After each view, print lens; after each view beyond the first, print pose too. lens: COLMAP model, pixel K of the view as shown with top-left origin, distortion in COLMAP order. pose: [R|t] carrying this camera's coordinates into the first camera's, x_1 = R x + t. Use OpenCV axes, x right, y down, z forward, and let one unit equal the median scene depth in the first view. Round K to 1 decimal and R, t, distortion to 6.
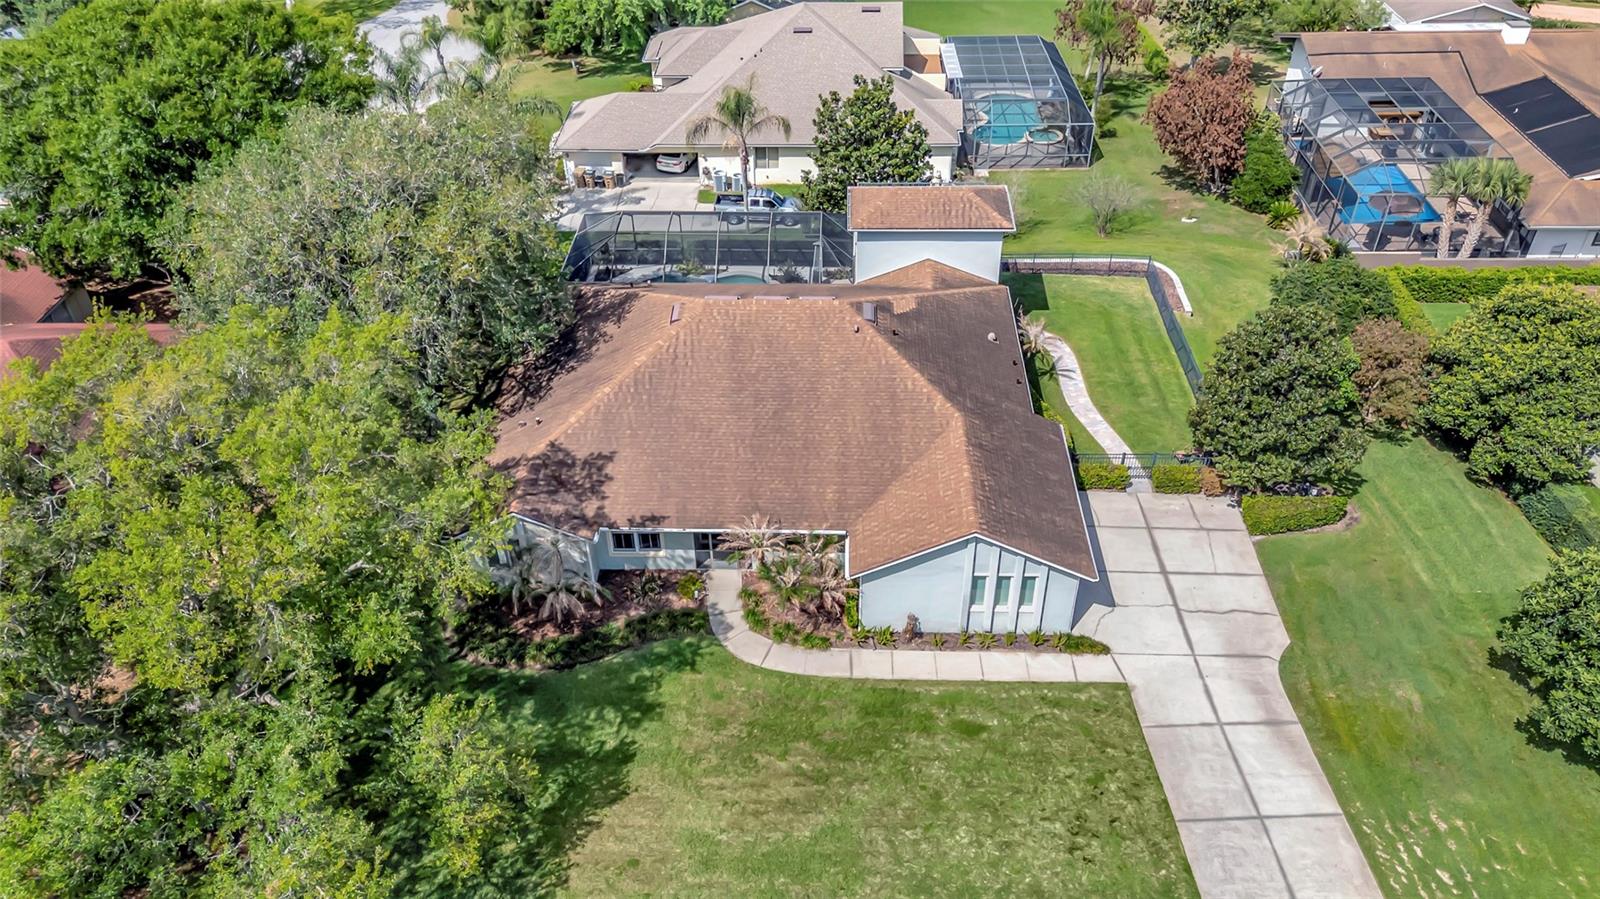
lens RADIAL K [[1188.3, 0, 800.0], [0, 1188.3, 449.5], [0, 0, 1]] dist [0.030640, -0.007481]
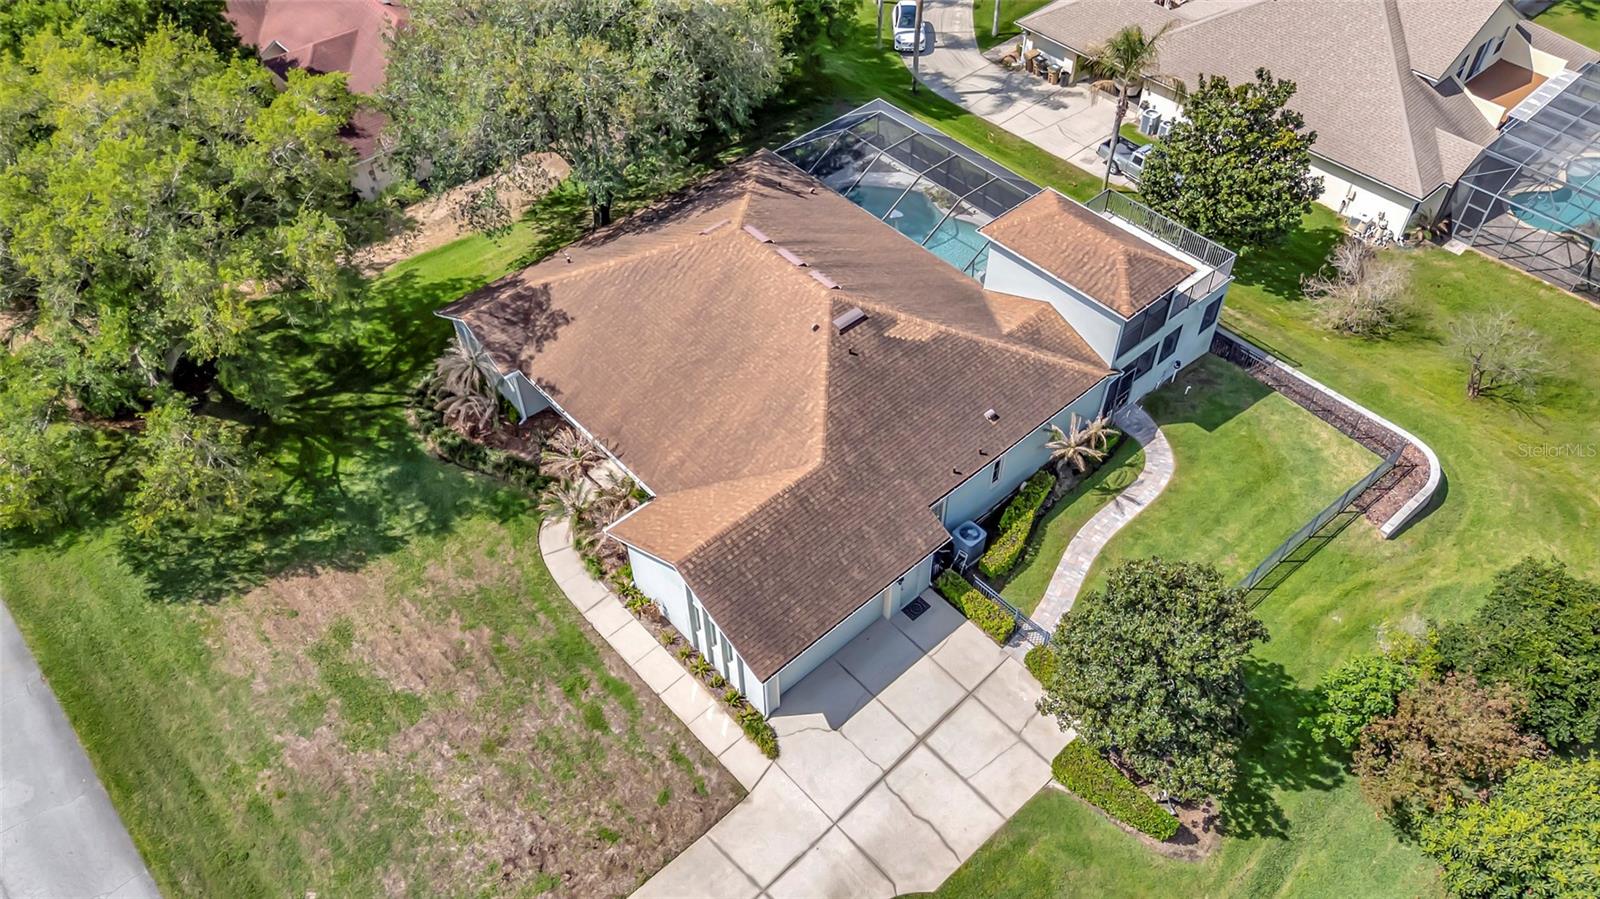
lens RADIAL K [[1188.3, 0, 800.0], [0, 1188.3, 449.5], [0, 0, 1]] dist [0.030640, -0.007481]
pose [[0.692436, 0.531857, -0.487503, 0.603317], [-0.442785, 0.846753, 0.294873, -0.320489], [0.569626, 0.011678, 0.821821, 0.246542]]
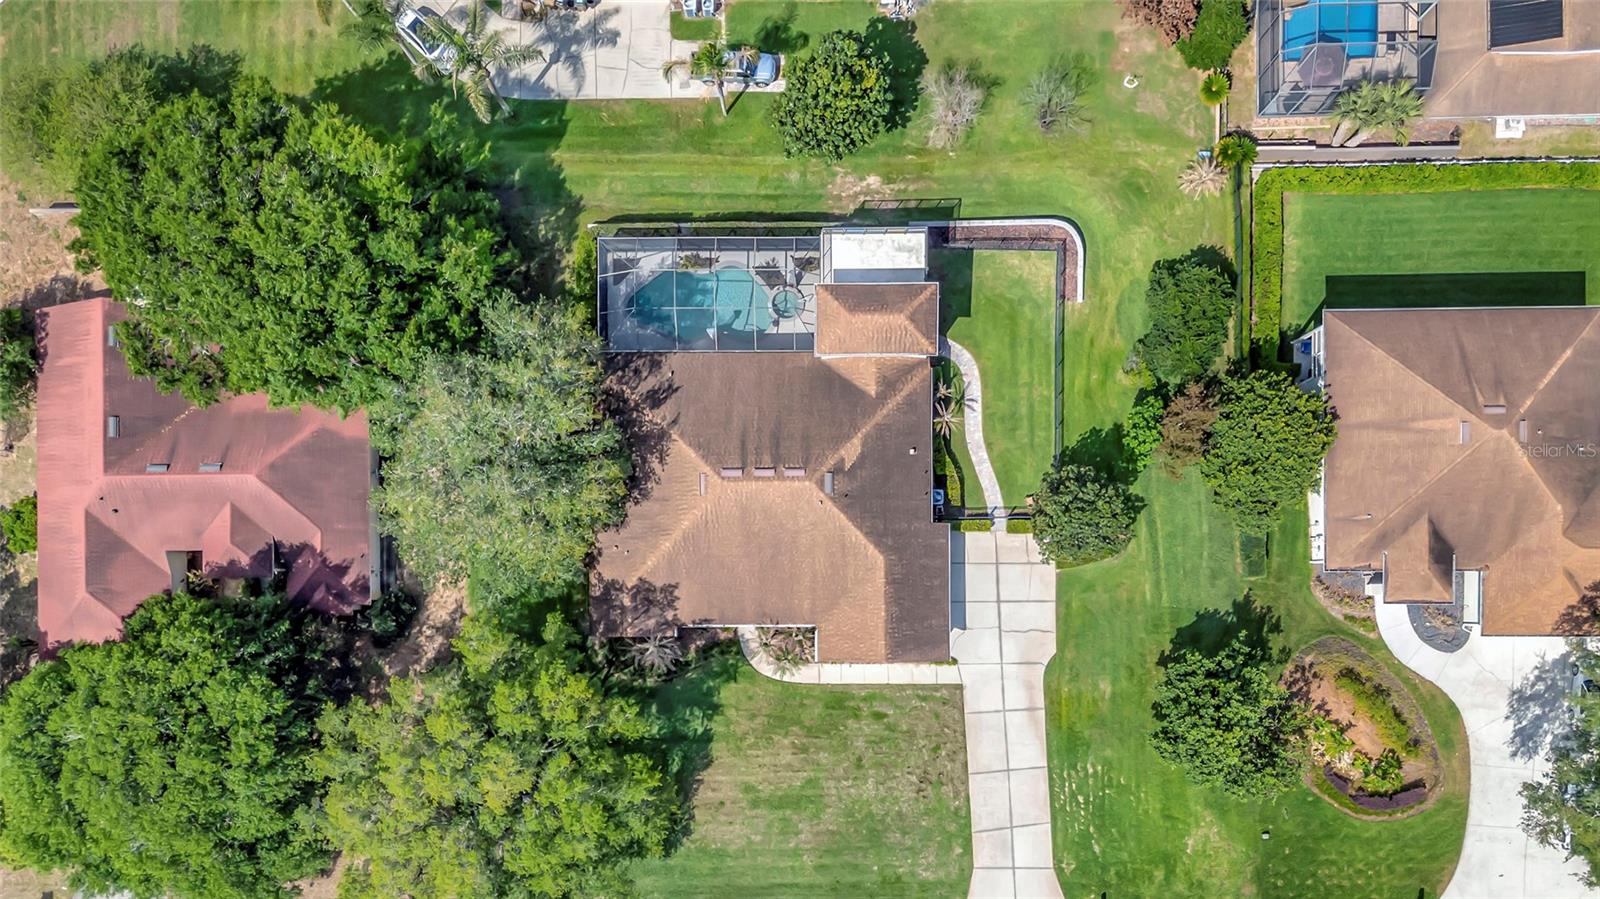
lens RADIAL K [[1189.4, 0, 798.0], [0, 1189.4, 587.1], [0, 0, 1]] dist [0.058972, -0.000774]
pose [[0.999367, -0.034860, -0.007055, 0.027834], [0.027453, 0.629954, 0.776147, -1.374331], [-0.022612, -0.775850, 0.630513, -0.080709]]
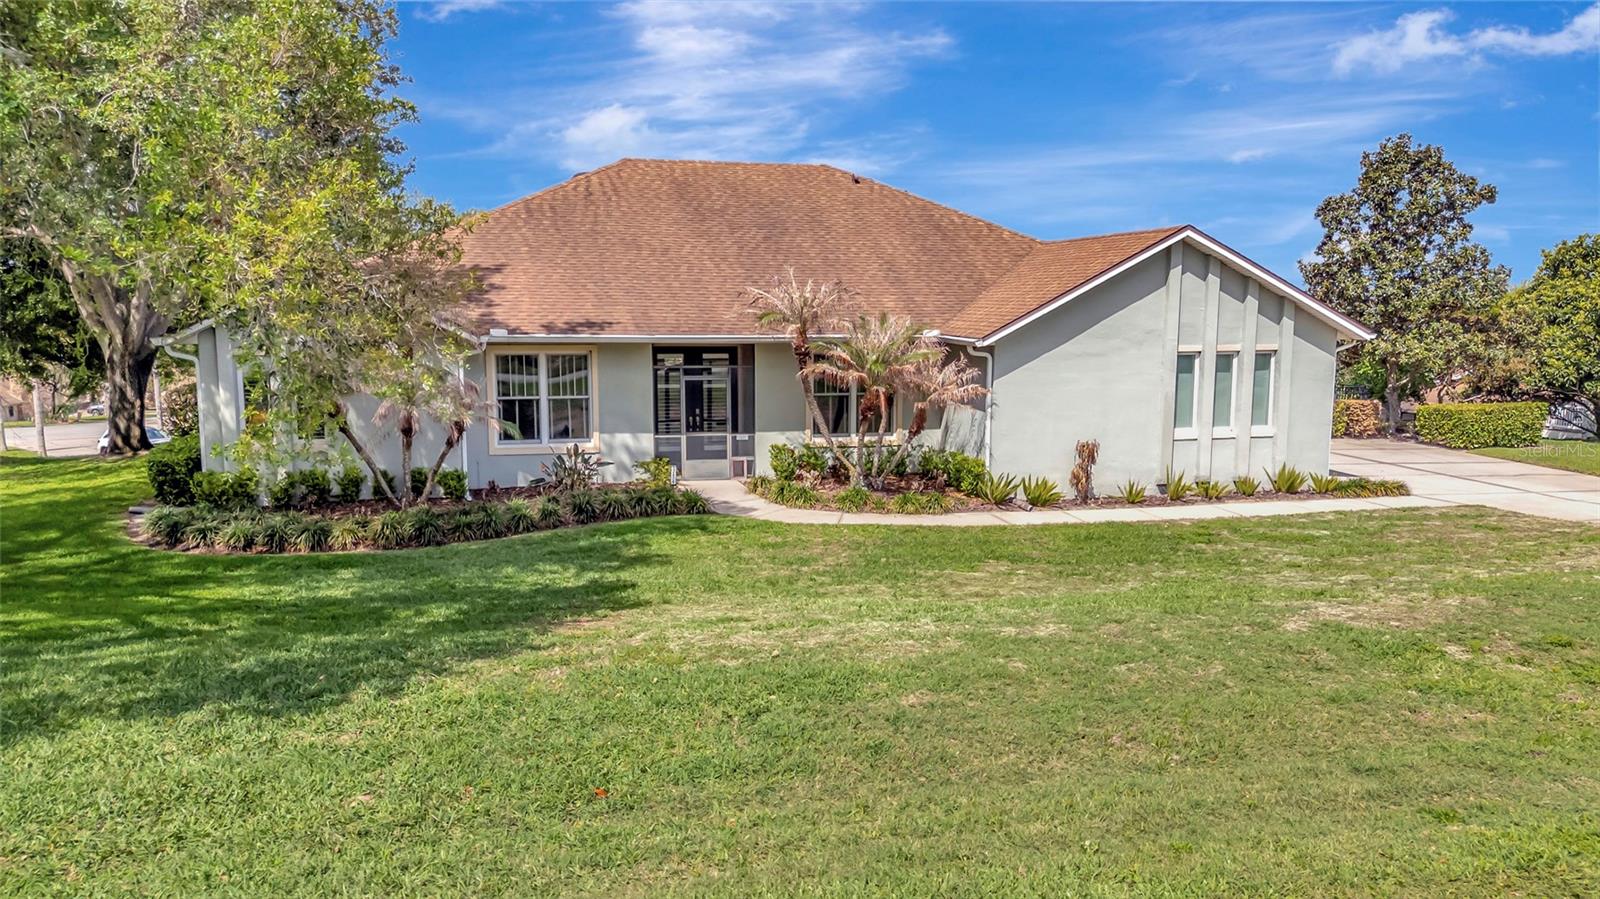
lens RADIAL K [[1202.2, 0, 826.1], [0, 1202.2, 449.4], [0, 0, 1]] dist [0.048887, 0.000136]
pose [[0.960671, -0.017047, 0.277166, -0.177848], [0.156707, 0.857276, -0.490428, 0.401302], [-0.229248, 0.514574, 0.826232, 0.569307]]
